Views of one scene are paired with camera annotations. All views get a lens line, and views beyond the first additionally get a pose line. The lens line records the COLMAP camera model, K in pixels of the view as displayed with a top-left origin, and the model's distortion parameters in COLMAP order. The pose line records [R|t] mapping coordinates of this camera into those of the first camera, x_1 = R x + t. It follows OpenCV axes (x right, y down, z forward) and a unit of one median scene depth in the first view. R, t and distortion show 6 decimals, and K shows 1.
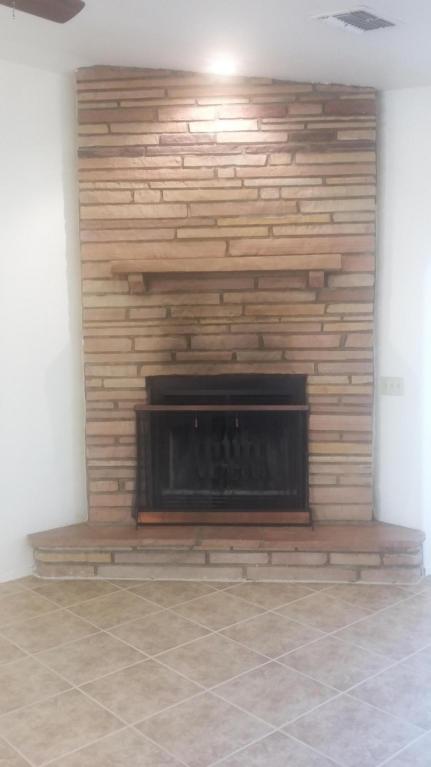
lens RADIAL K [[709.5, 0, 215.5], [0, 709.5, 383.5], [0, 0, 1]] dist [0.107081, -0.212624]
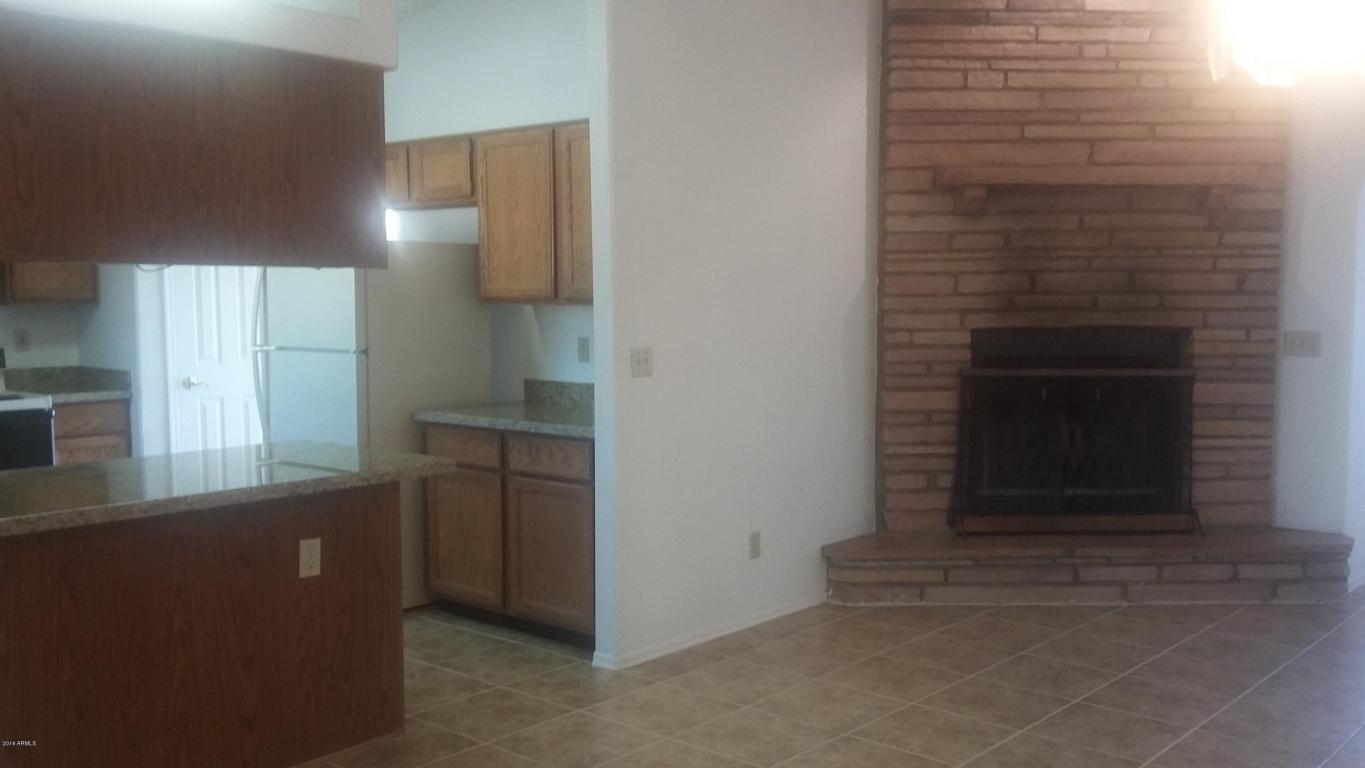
lens RADIAL K [[1262.6, 0, 687.1], [0, 1262.6, 392.6], [0, 0, 1]] dist [0.107081, -0.212624]
pose [[0.992694, 0.002940, 0.120626, -0.551130], [-0.003546, 0.999982, 0.004810, 0.050497], [-0.120610, -0.005202, 0.992686, -0.249782]]
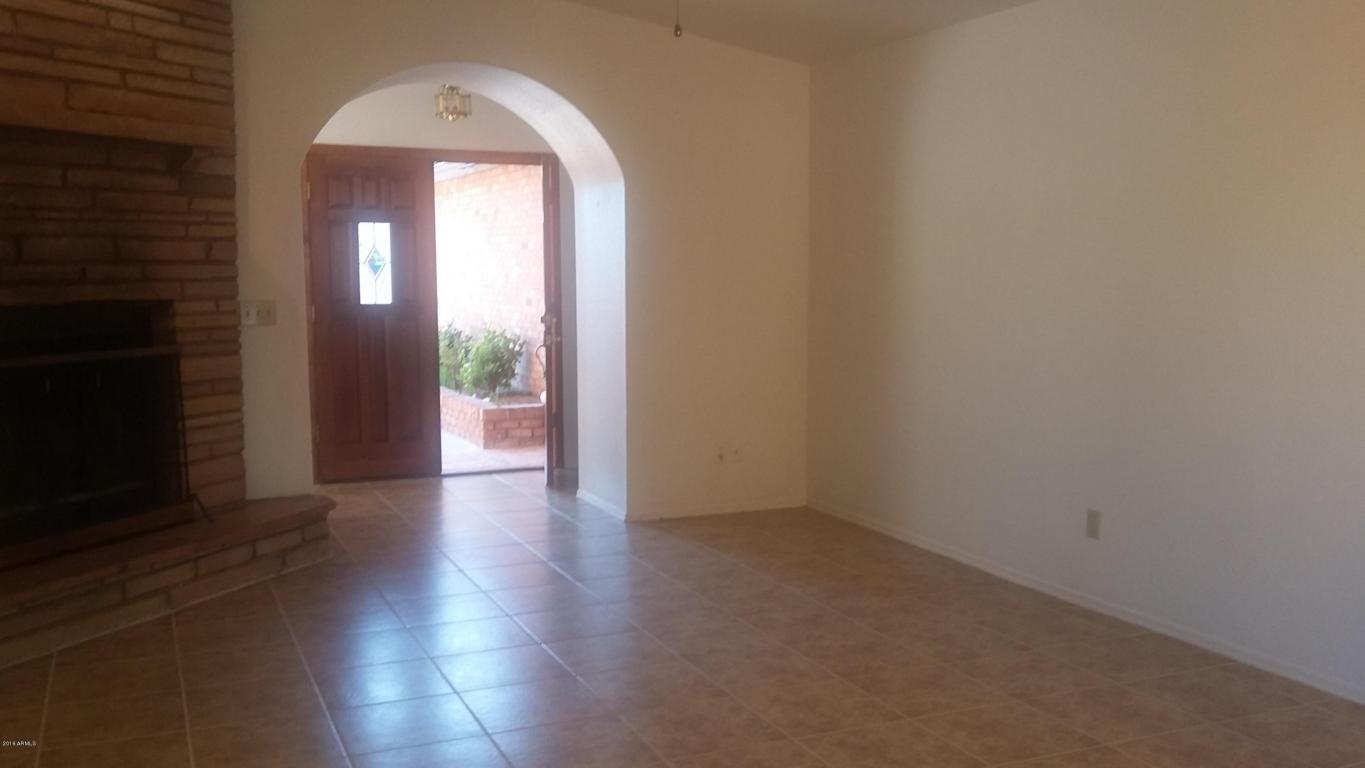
lens RADIAL K [[1262.6, 0, 687.1], [0, 1262.6, 392.6], [0, 0, 1]] dist [0.107081, -0.212624]
pose [[0.310919, -0.087775, 0.946375, -0.880588], [0.073304, 0.994975, 0.068199, 0.028115], [-0.947605, 0.048169, 0.315790, 0.157710]]
